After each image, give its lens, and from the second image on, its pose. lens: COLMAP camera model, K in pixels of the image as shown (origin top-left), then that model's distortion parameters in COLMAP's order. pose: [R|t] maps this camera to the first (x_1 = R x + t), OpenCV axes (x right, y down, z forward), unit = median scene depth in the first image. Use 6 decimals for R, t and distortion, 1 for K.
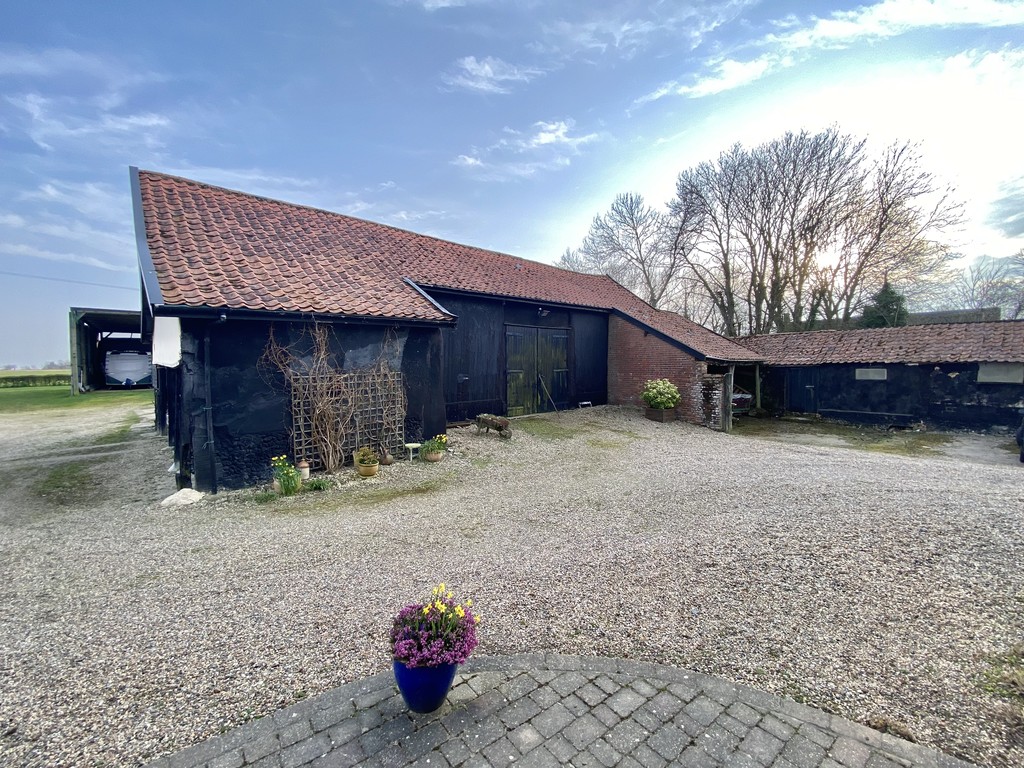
lens RADIAL K [[416.2, 0, 514.3], [0, 416.2, 380.9], [0, 0, 1]] dist [-0.014785, -0.000352]
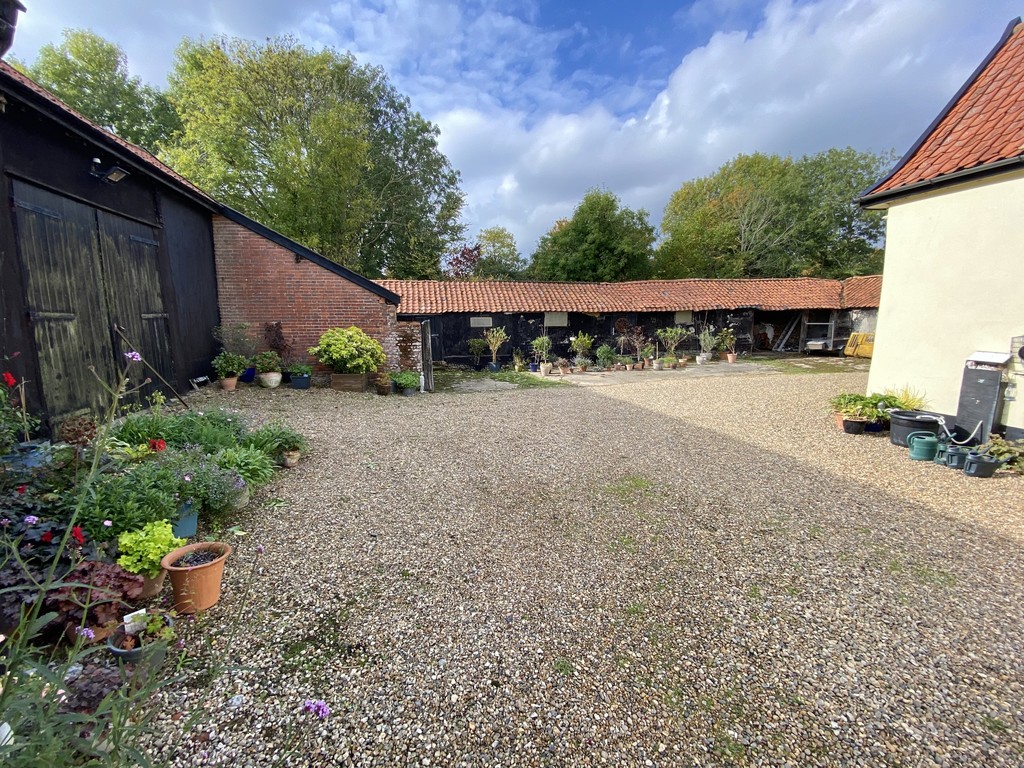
lens RADIAL K [[416.2, 0, 512.3], [0, 416.2, 383.9], [0, 0, 1]] dist [-0.014785, -0.000352]
pose [[0.404317, -0.136651, 0.904353, -0.156143], [0.031778, 0.990278, 0.135427, 0.000192], [-0.914067, -0.026017, 0.404728, 0.452139]]
